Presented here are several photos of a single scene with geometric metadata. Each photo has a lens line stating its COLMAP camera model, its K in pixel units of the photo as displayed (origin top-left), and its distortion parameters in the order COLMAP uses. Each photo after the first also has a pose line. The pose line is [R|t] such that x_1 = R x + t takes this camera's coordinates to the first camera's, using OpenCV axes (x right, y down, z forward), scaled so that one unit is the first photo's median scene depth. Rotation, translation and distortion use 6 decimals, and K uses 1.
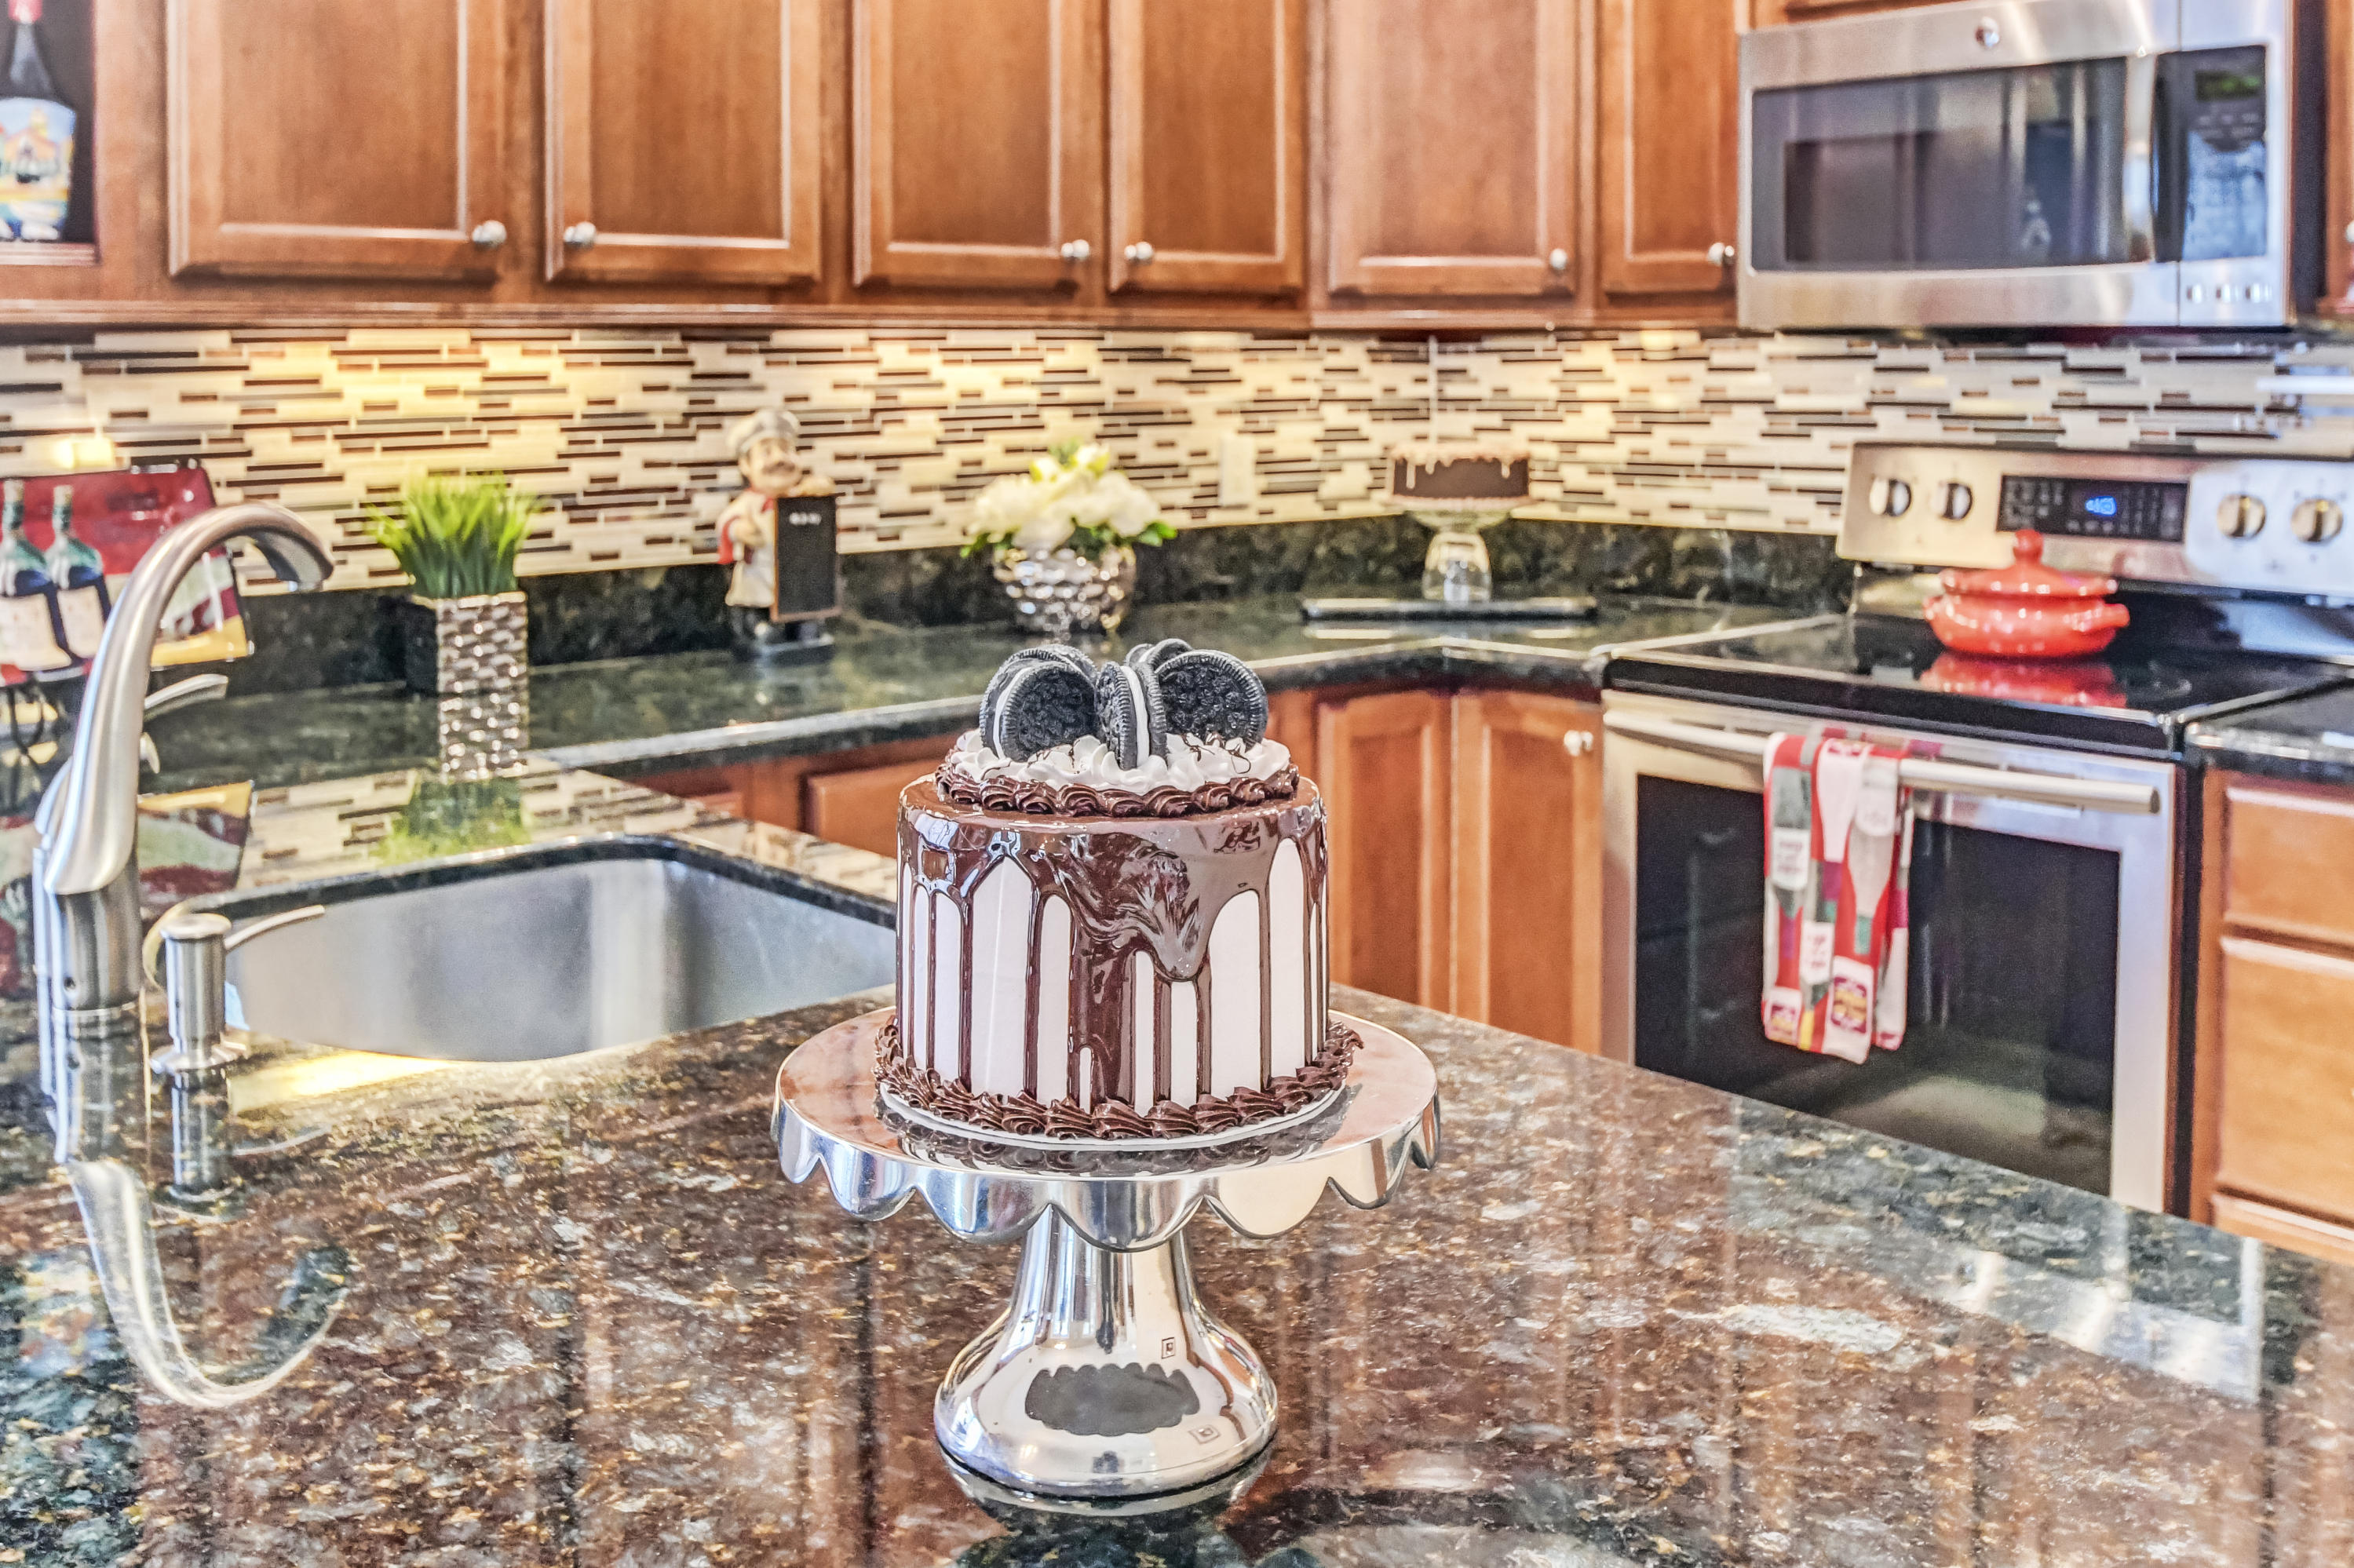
lens RADIAL K [[2273.6, 0, 1176.5], [0, 2273.6, 545.3], [0, 0, 1]] dist [-0.141443, 0.002372]
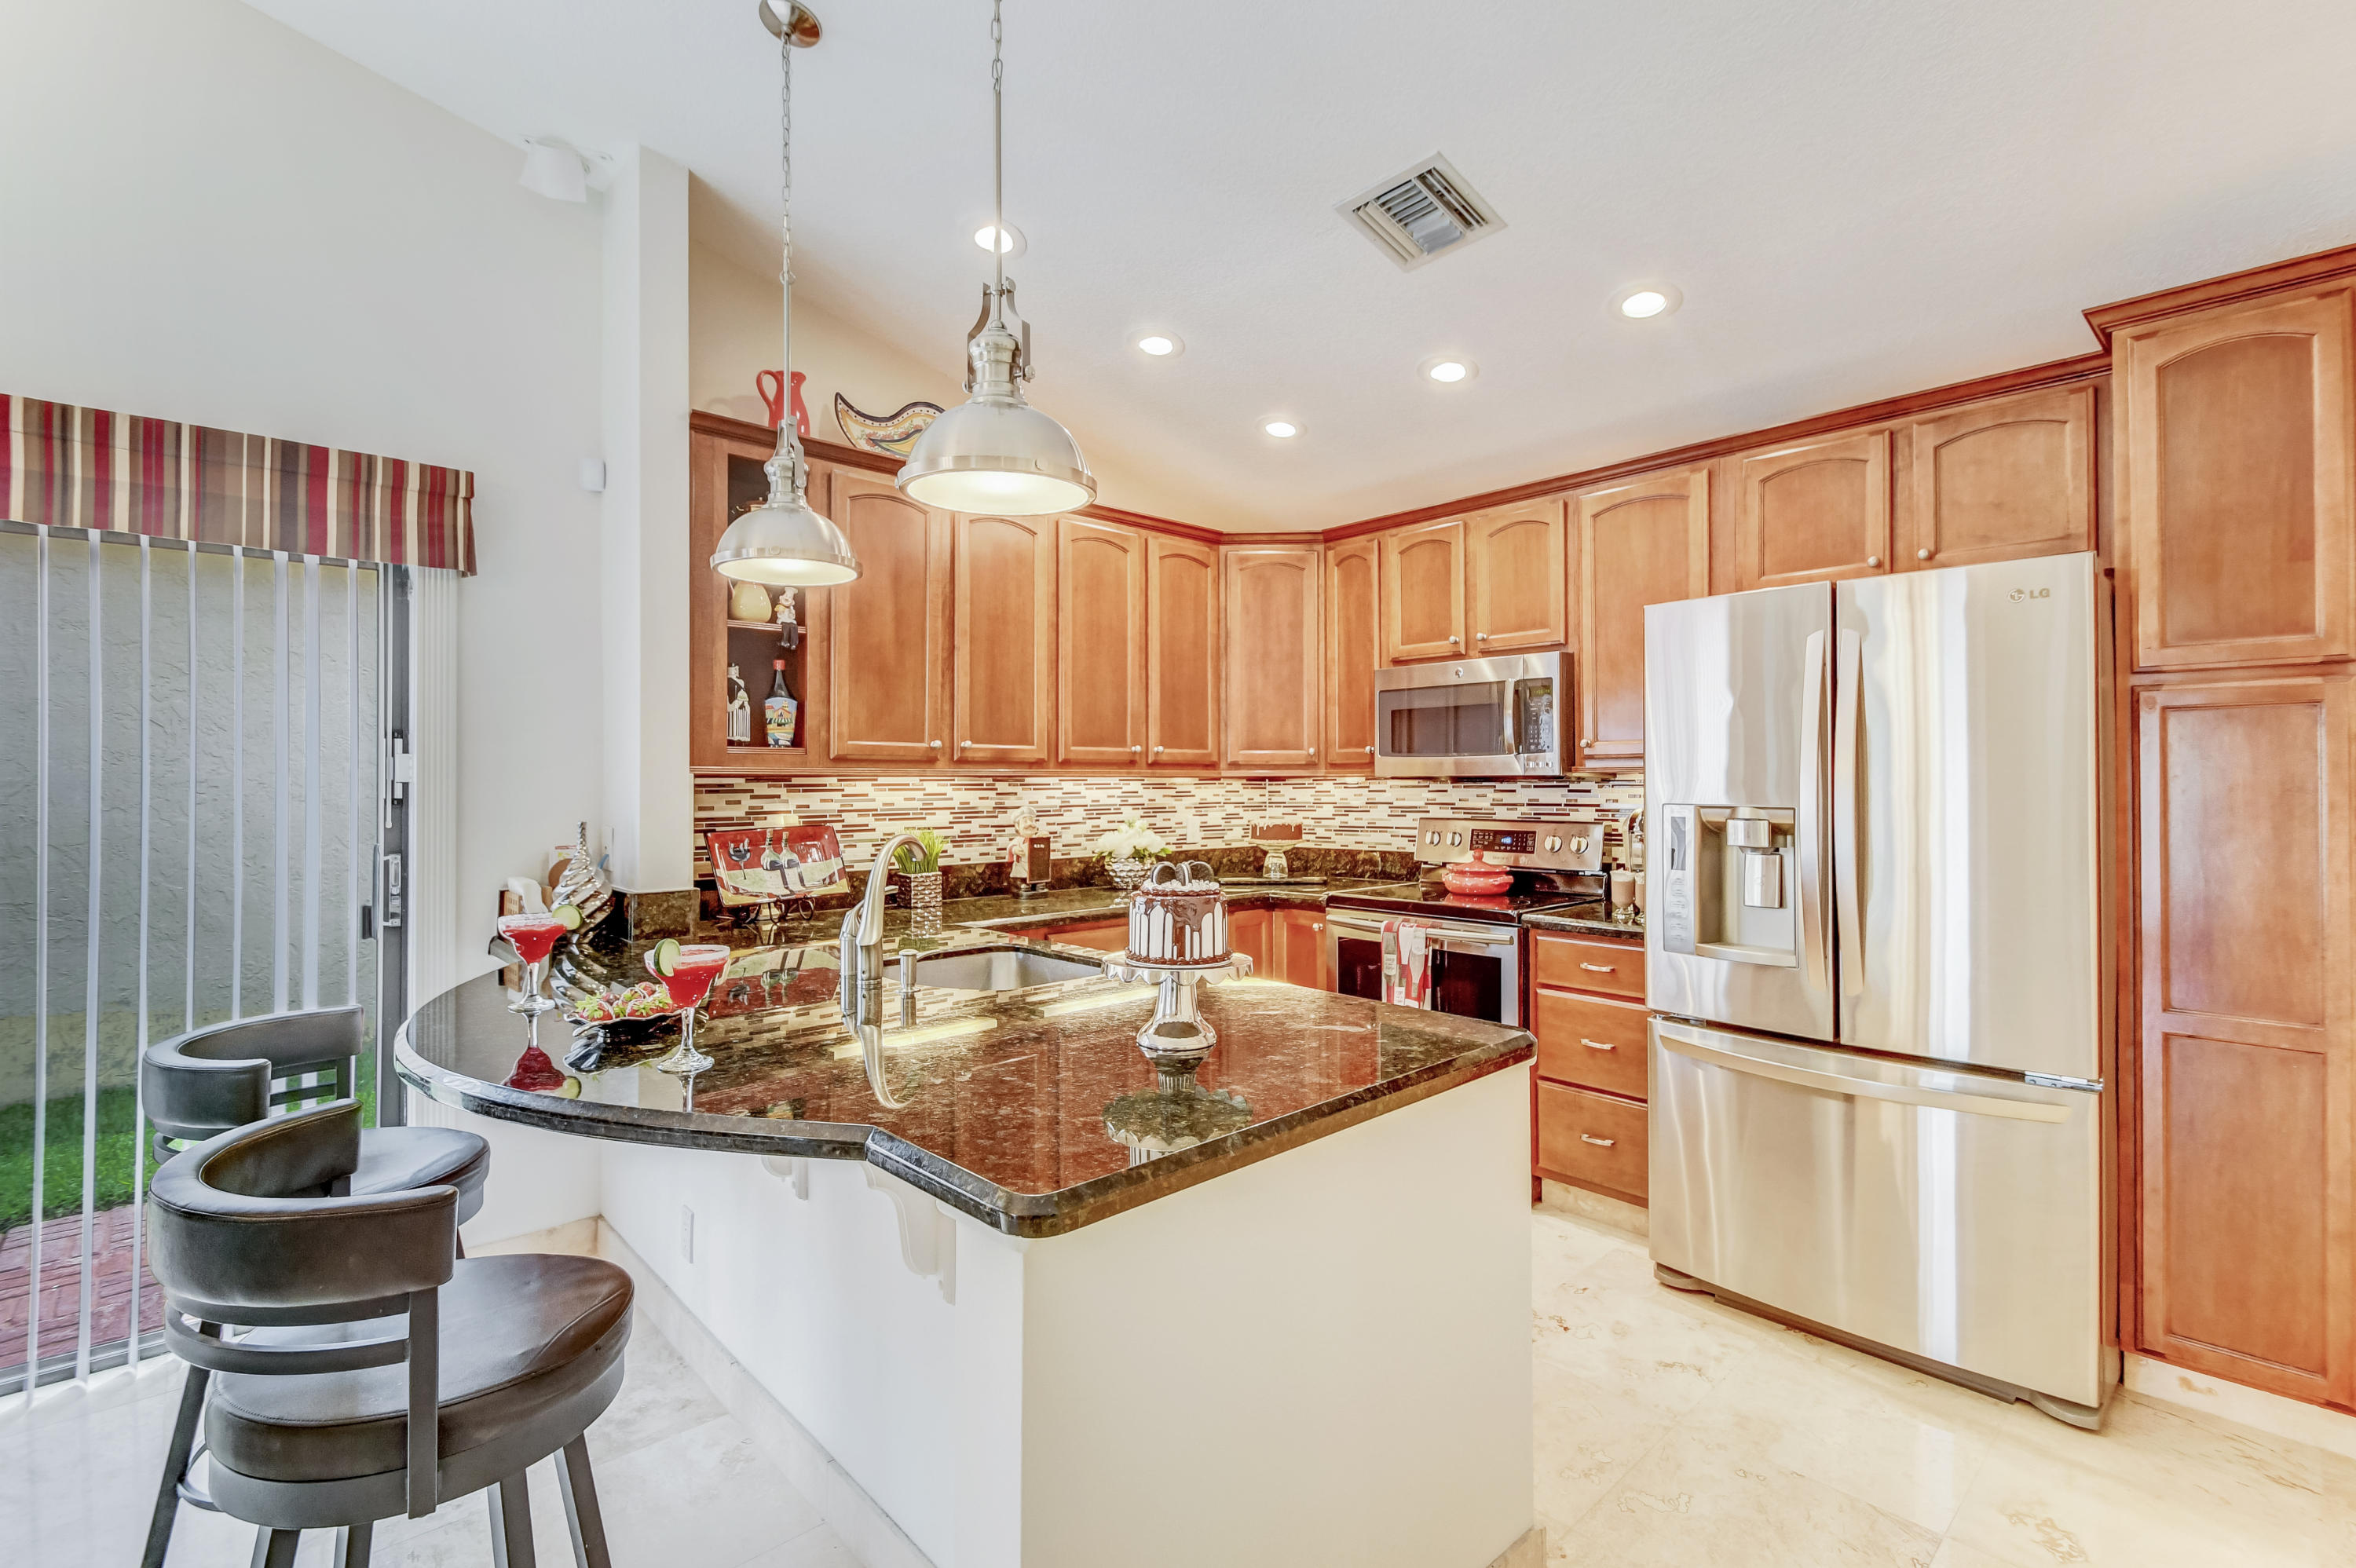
lens RADIAL K [[1062.0, 0, 1211.2], [0, 1062.0, 780.6], [0, 0, 1]] dist [-0.000369, -0.010292]
pose [[0.998677, 0.002178, 0.051368, -0.019212], [0.002128, 0.996495, -0.083621, 0.016679], [-0.051370, 0.083619, 0.995173, -0.288046]]
